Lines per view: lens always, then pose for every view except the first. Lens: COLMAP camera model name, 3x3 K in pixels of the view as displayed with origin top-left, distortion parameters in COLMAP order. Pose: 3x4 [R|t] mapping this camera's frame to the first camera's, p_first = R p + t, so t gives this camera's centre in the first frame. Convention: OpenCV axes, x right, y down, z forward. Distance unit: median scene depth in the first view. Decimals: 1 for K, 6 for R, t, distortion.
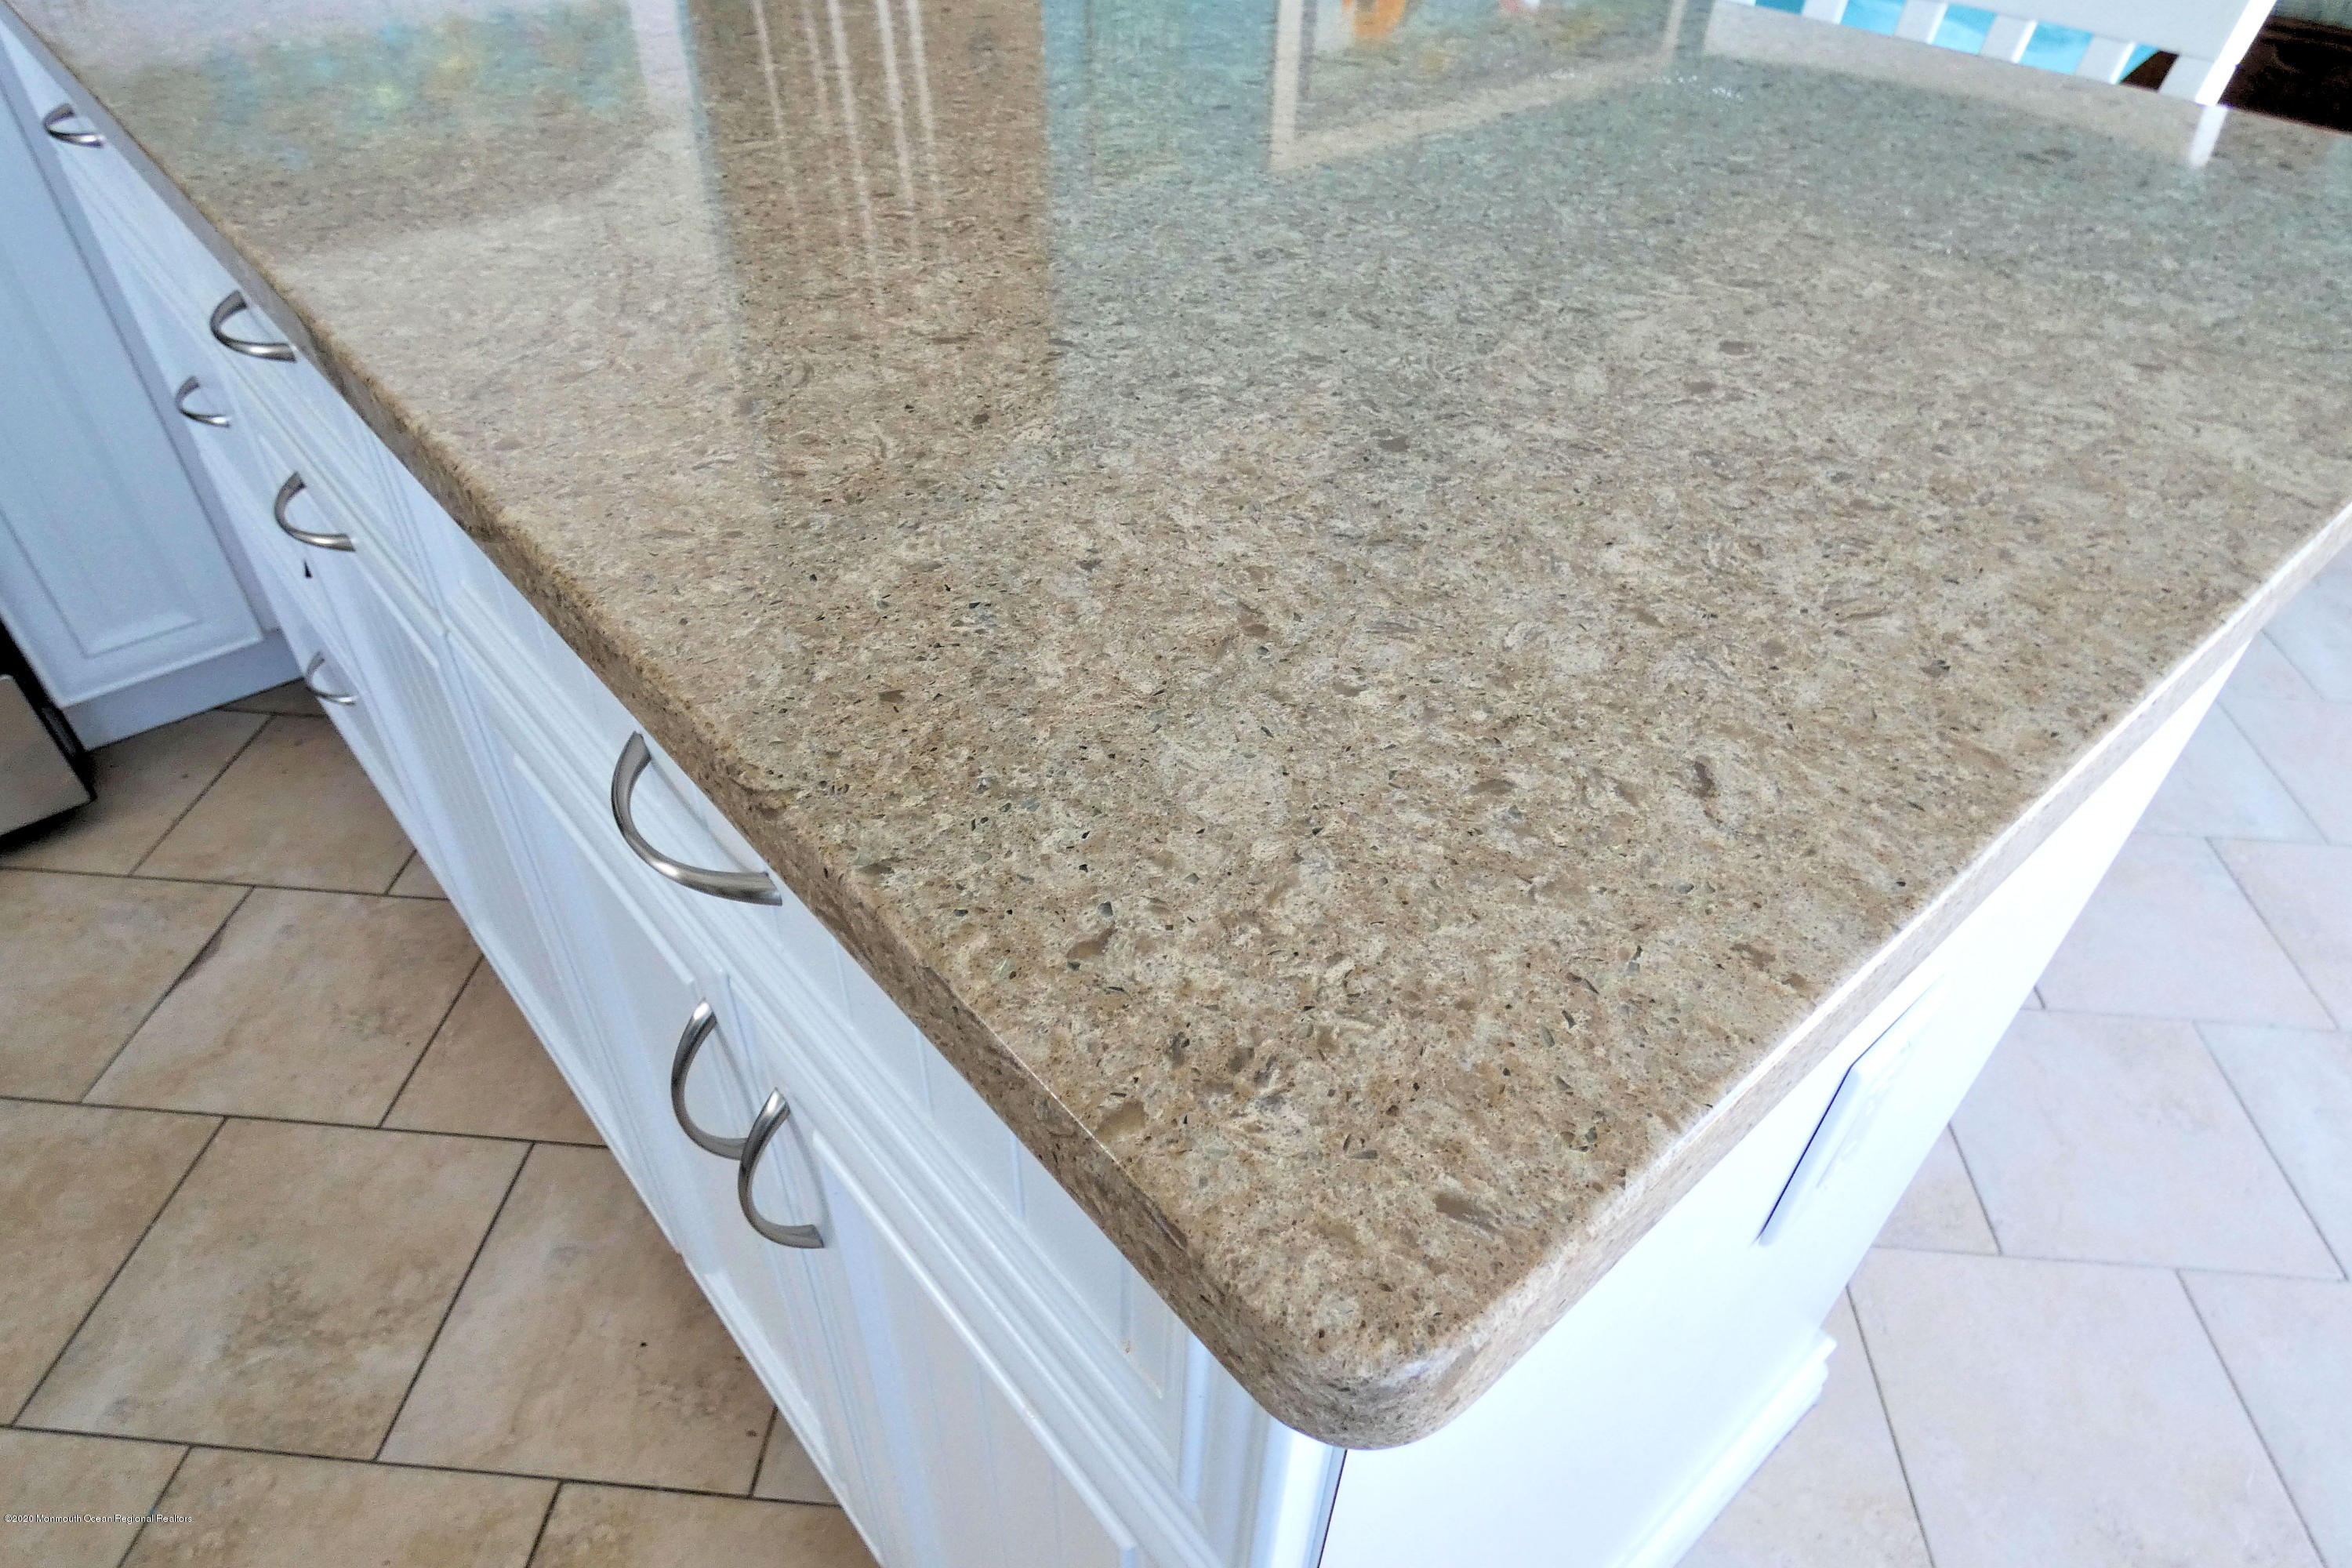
lens RADIAL K [[1408.1, 0, 1172.1], [0, 1408.1, 781.7], [0, 0, 1]] dist [-0.003276, -0.001738]
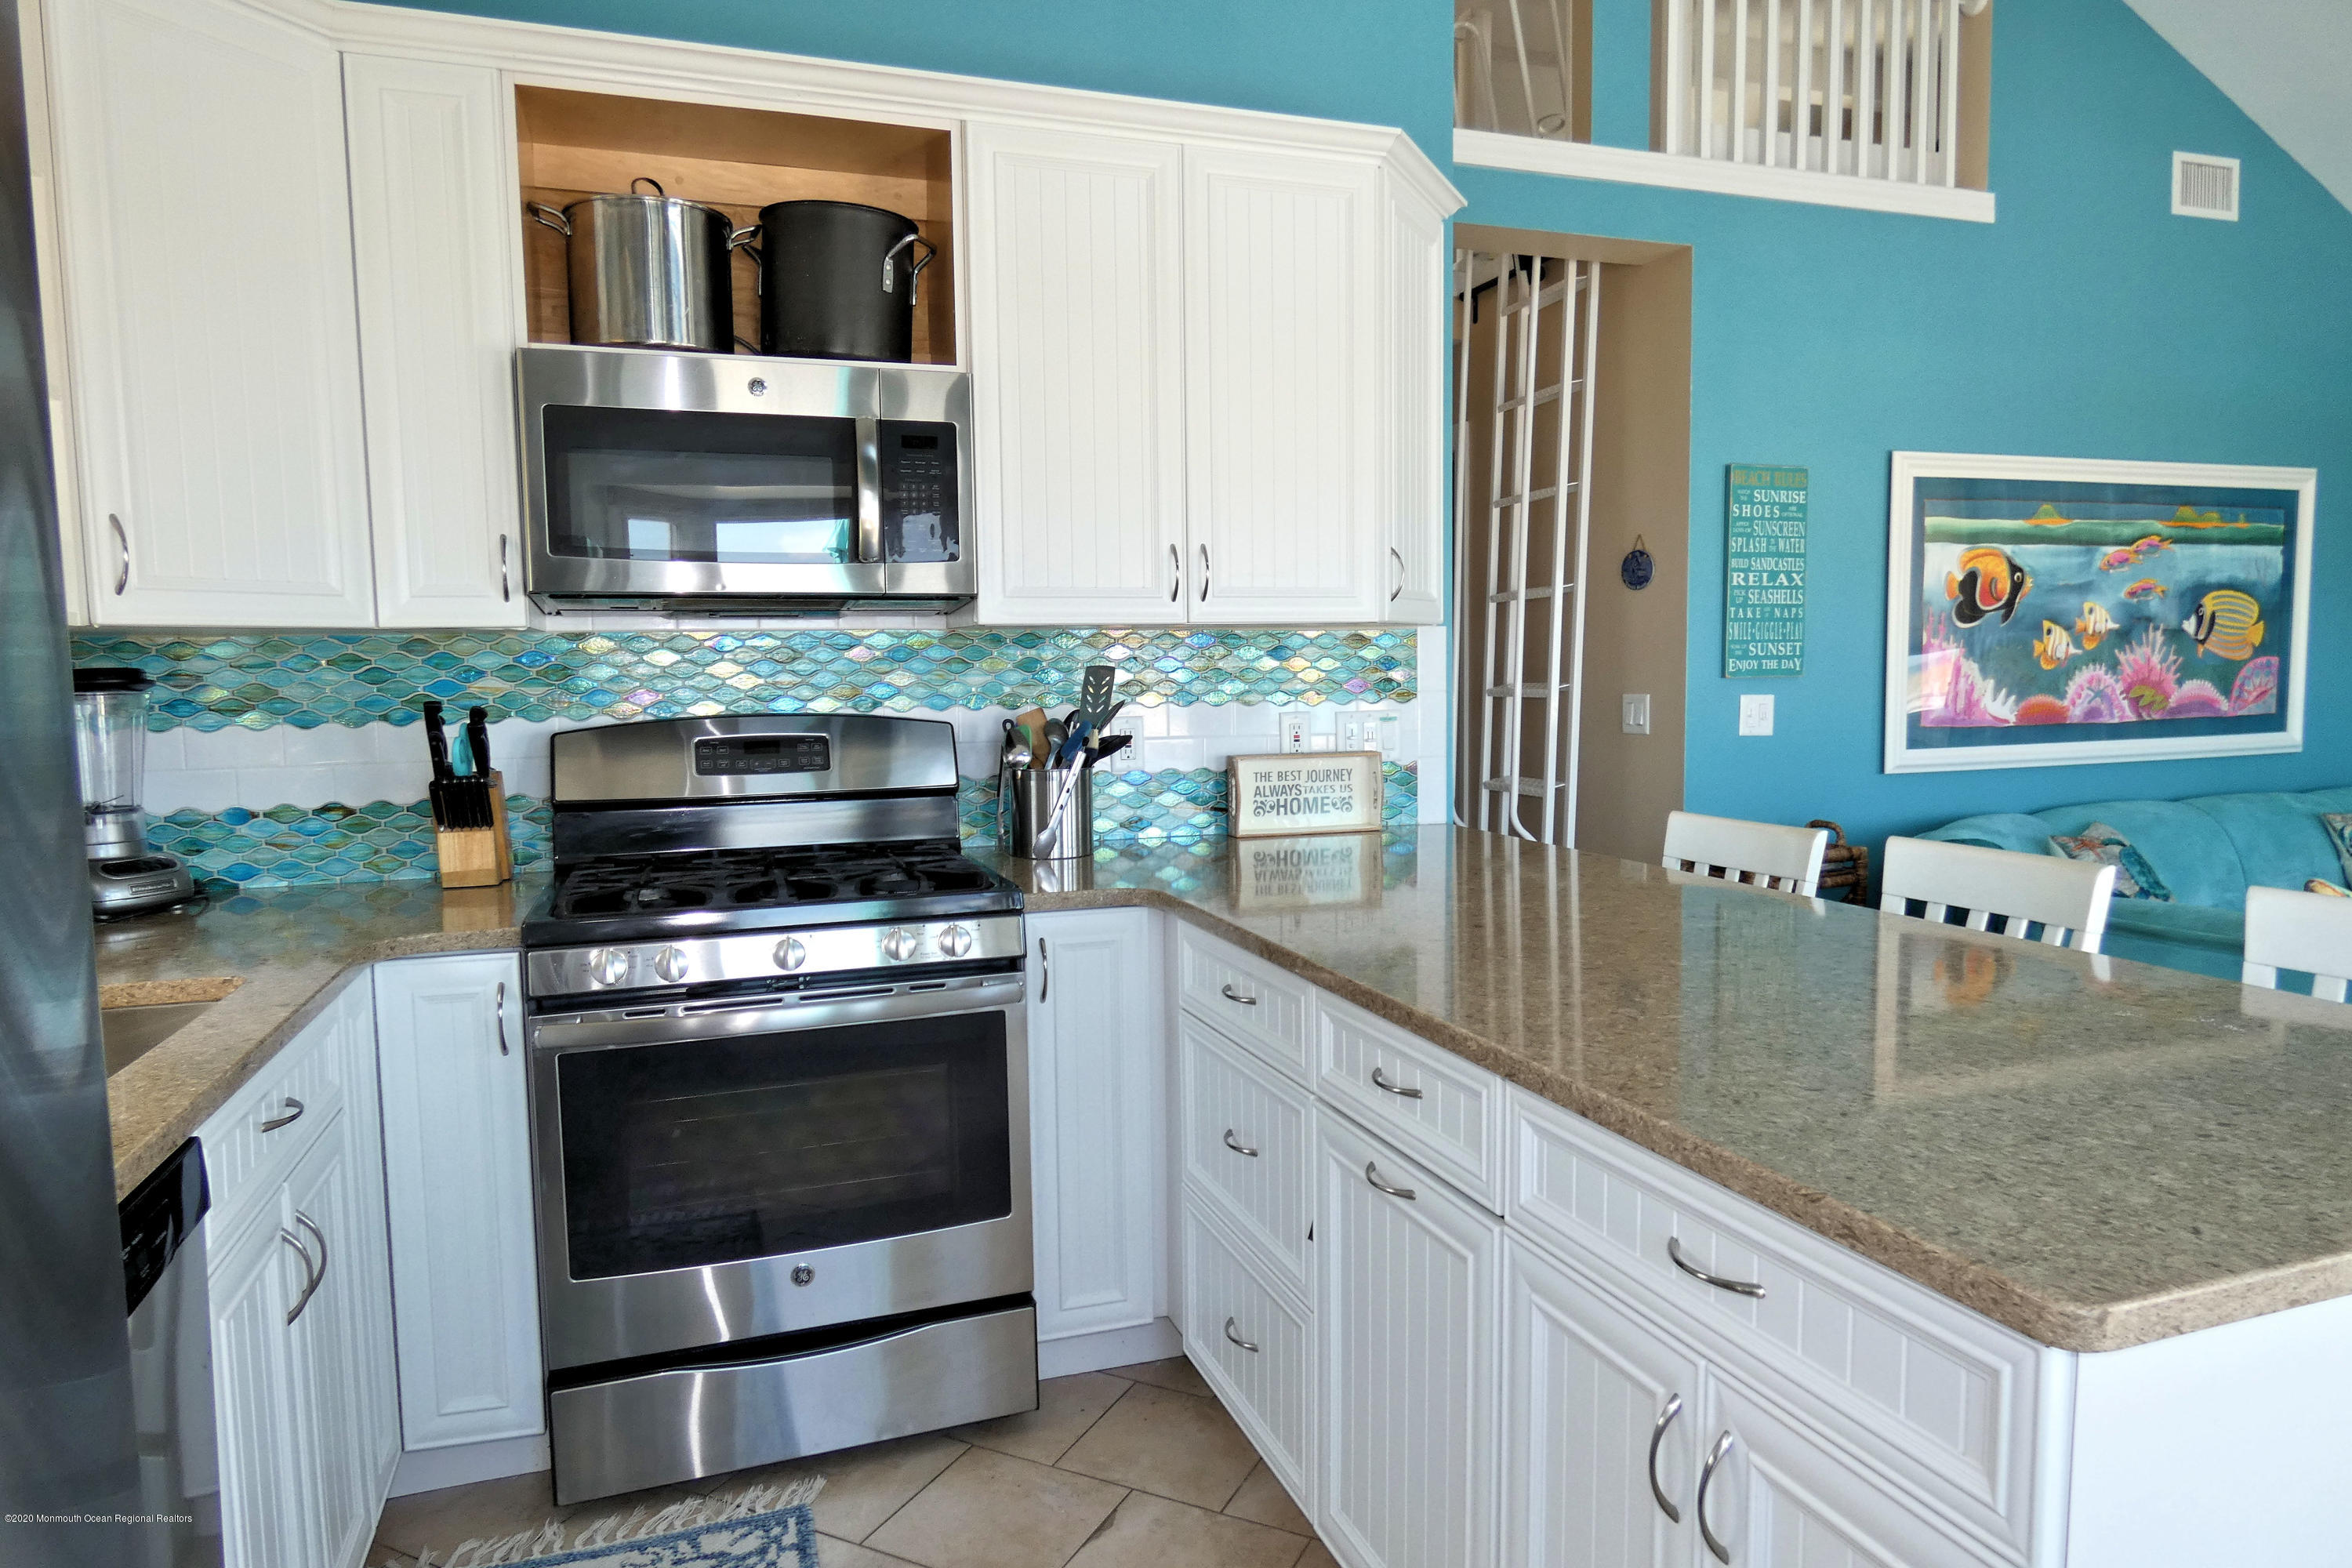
lens RADIAL K [[1408.1, 0, 1172.1], [0, 1408.1, 781.7], [0, 0, 1]] dist [-0.003276, -0.001738]
pose [[0.929992, 0.000592, -0.367580, -0.331026], [-0.217233, 0.807569, -0.548308, 0.880050], [0.296521, 0.589772, 0.751162, -1.532203]]
